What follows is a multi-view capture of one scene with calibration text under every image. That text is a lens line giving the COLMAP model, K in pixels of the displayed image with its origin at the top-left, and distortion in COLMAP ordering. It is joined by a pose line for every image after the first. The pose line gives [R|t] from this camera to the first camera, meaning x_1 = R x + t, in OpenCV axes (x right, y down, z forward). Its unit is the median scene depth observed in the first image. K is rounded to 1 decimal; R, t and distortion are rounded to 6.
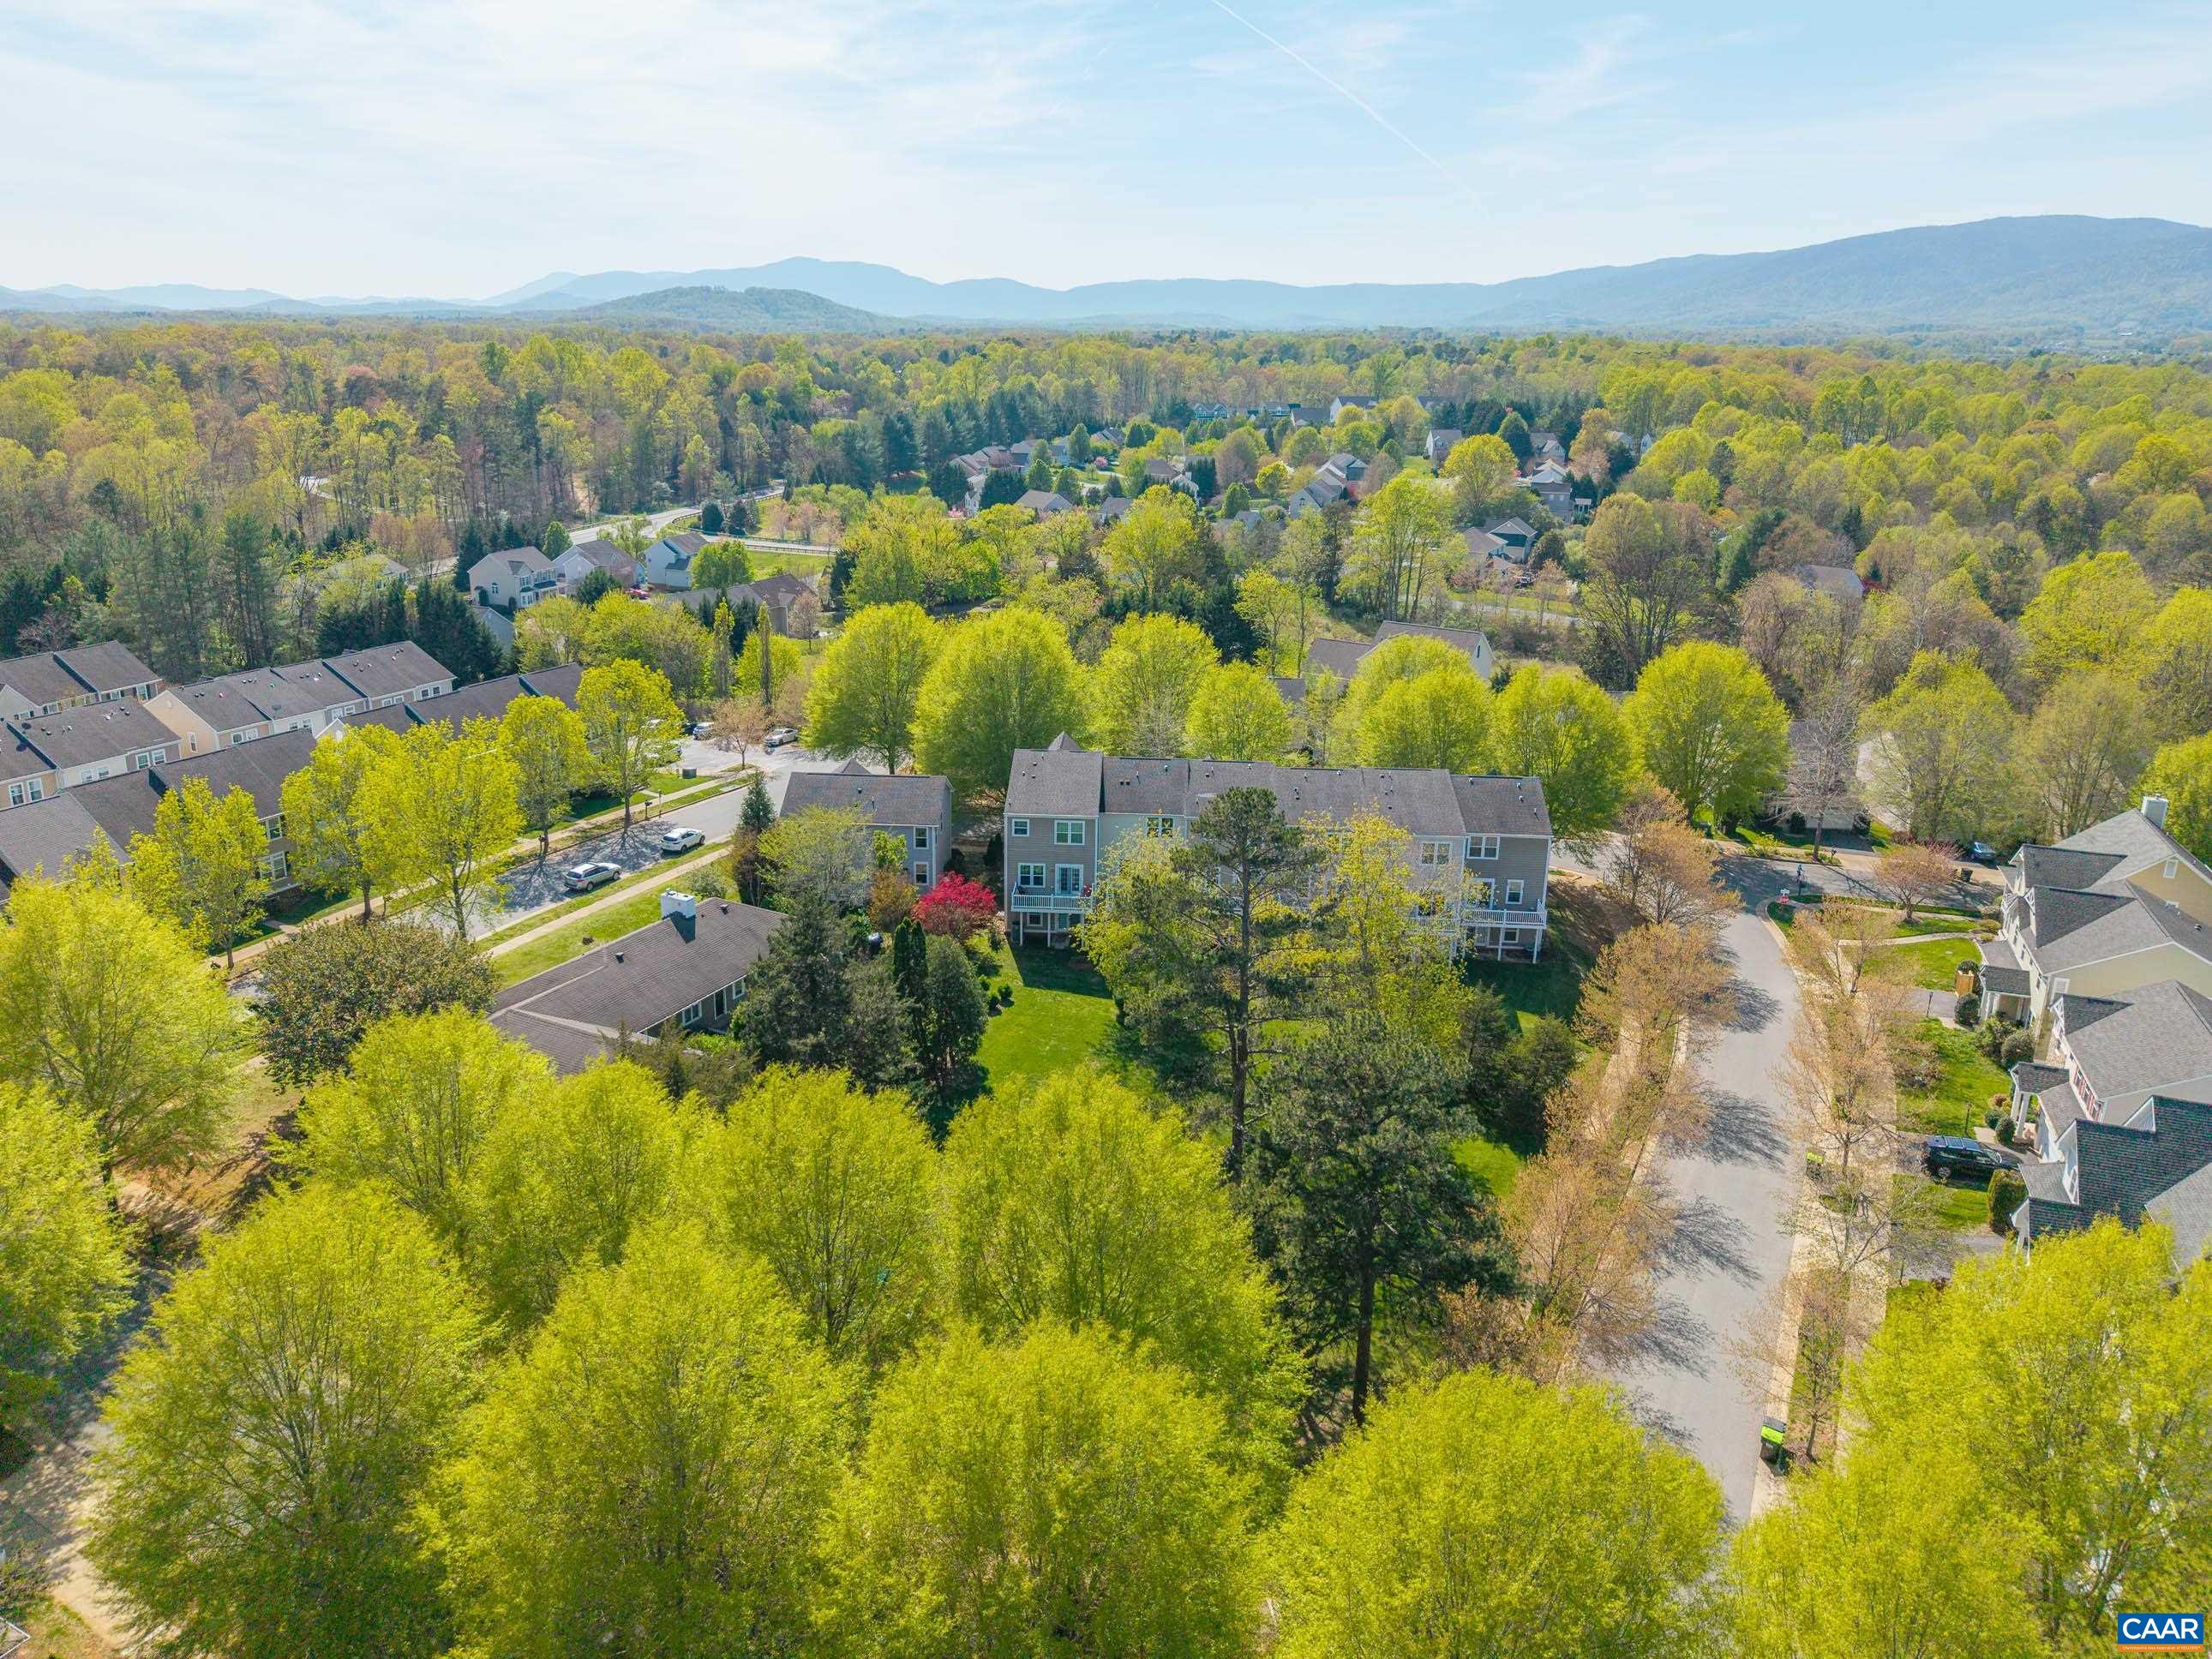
lens RADIAL K [[1586.4, 0, 1038.5], [0, 1586.4, 837.6], [0, 0, 1]] dist [-0.037767, -0.000869]
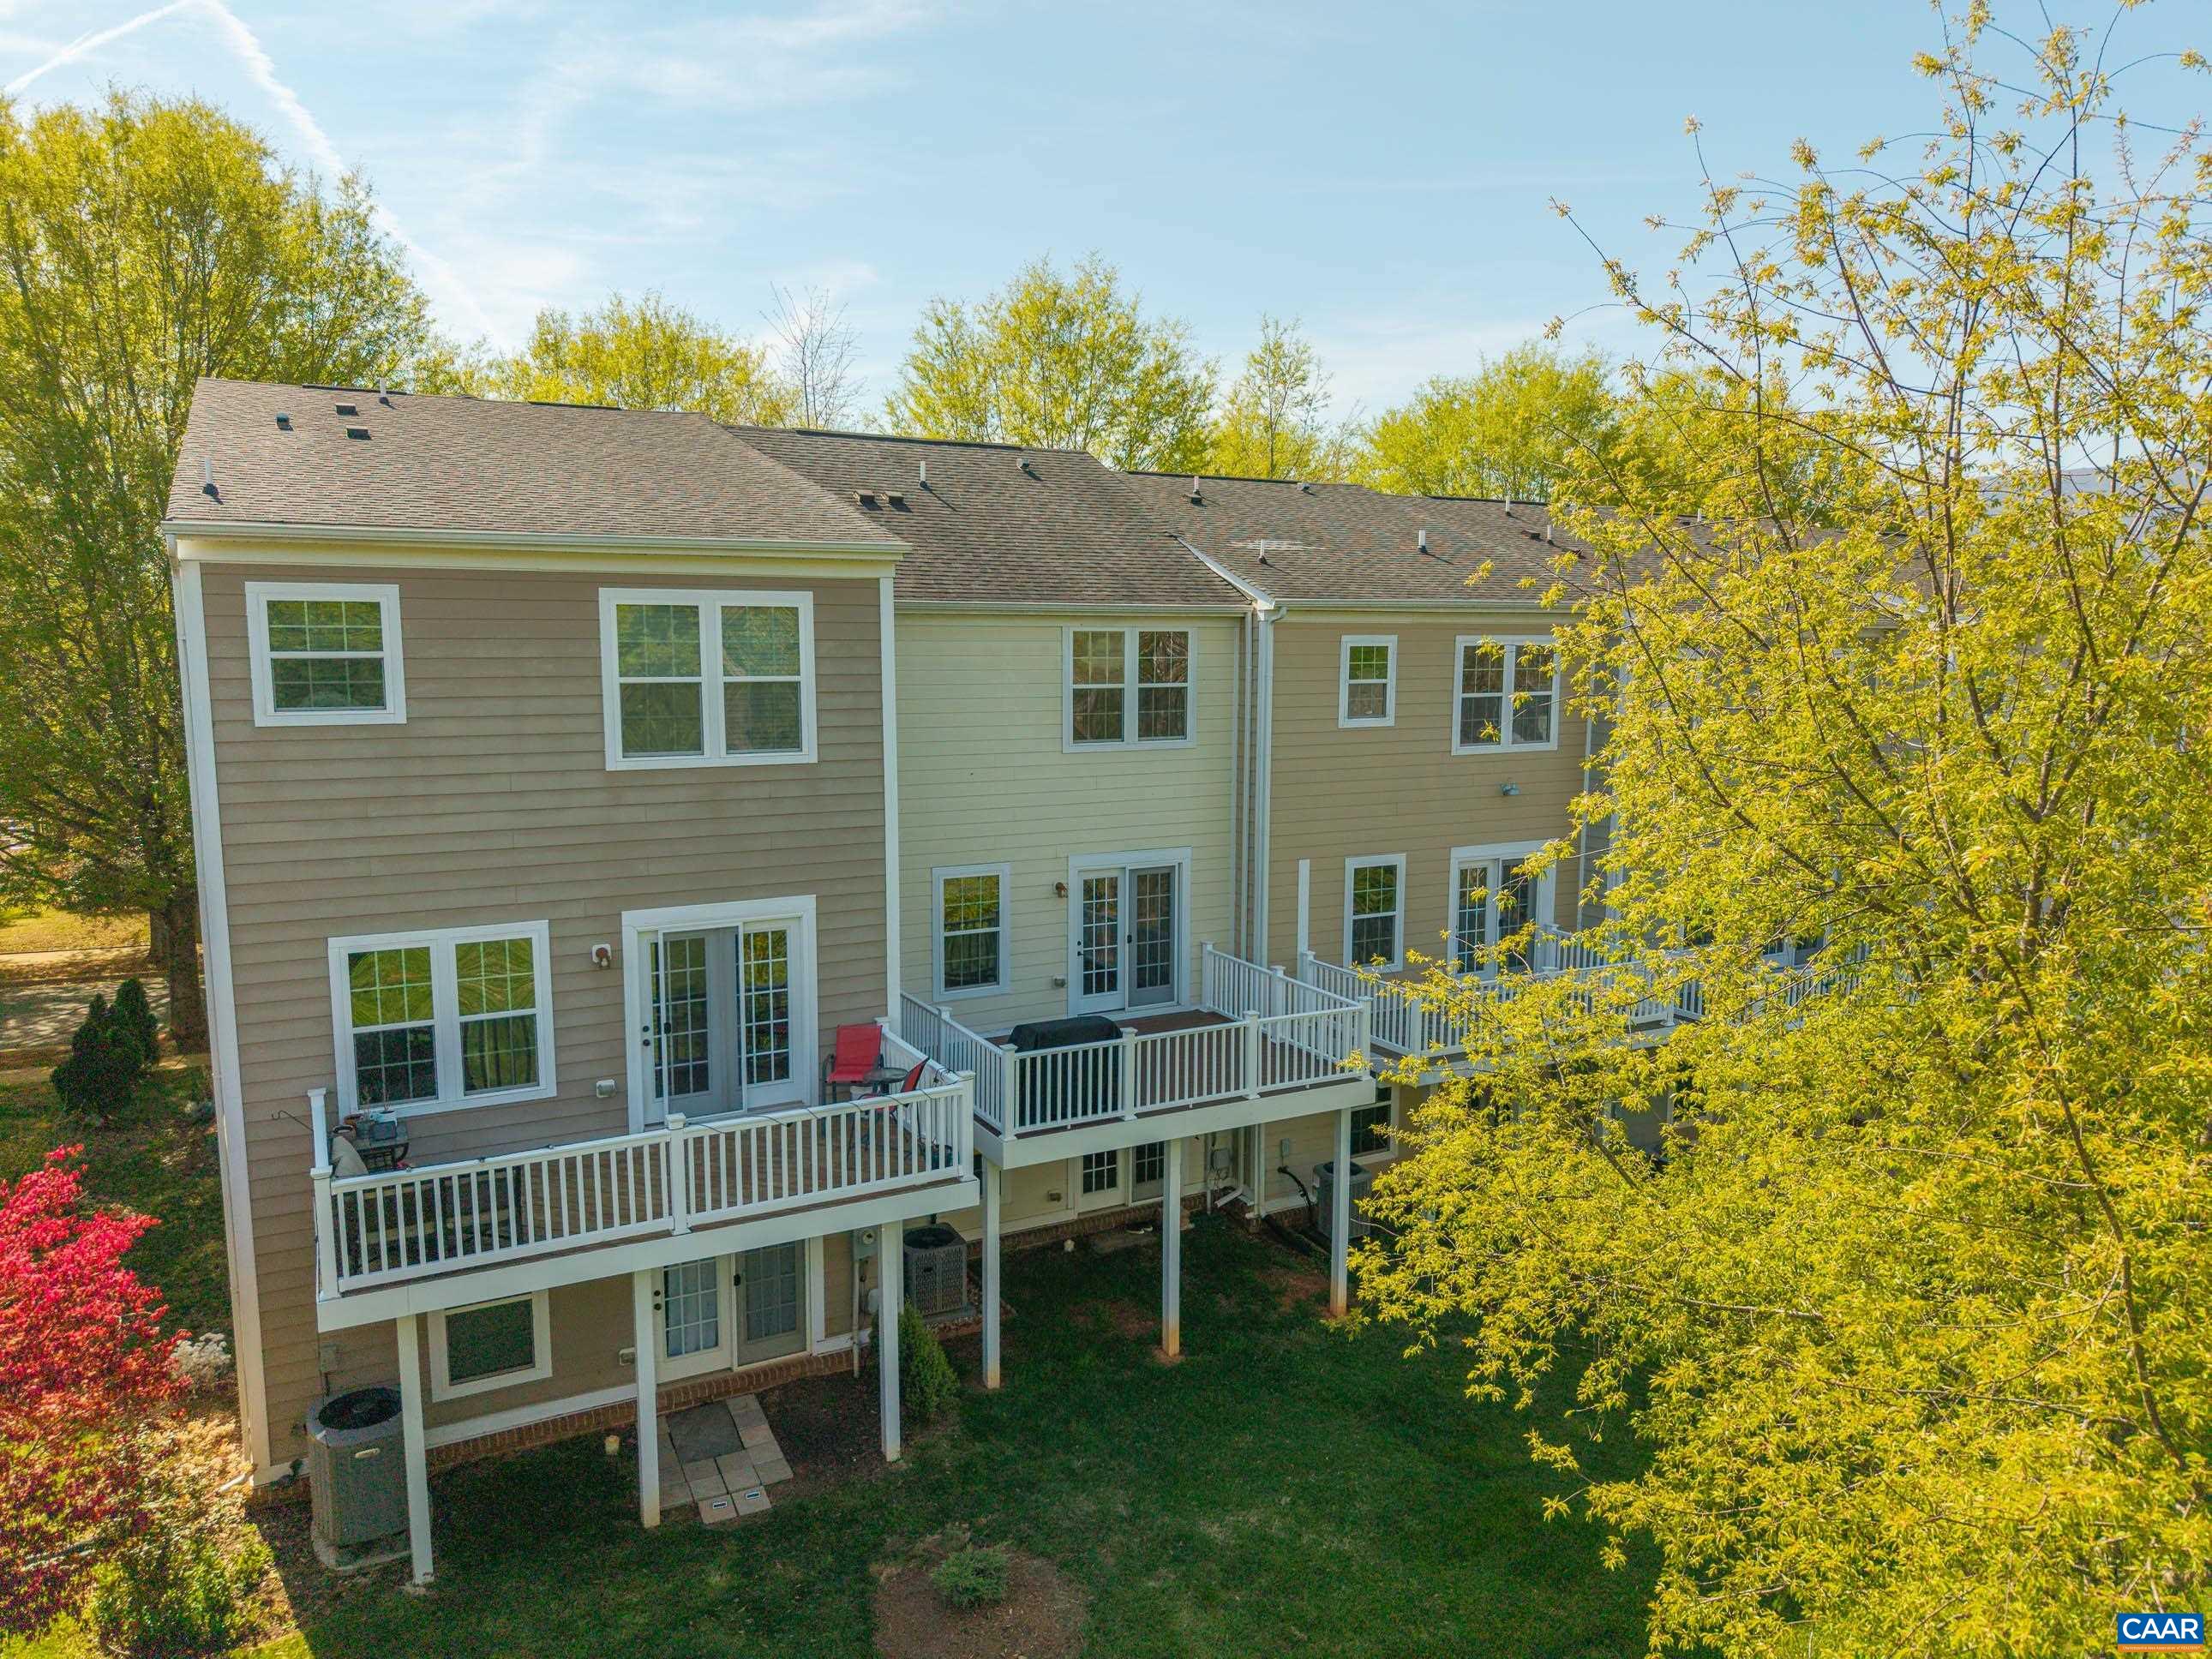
lens RADIAL K [[1535.1, 0, 1106.0], [0, 1535.1, 829.5], [0, 0, 1]] dist [0.006591, -0.002630]
pose [[0.839708, -0.075848, 0.537716, -0.026116], [0.172752, 0.976068, -0.132093, 0.034871], [-0.514828, 0.203811, 0.832714, 0.857214]]
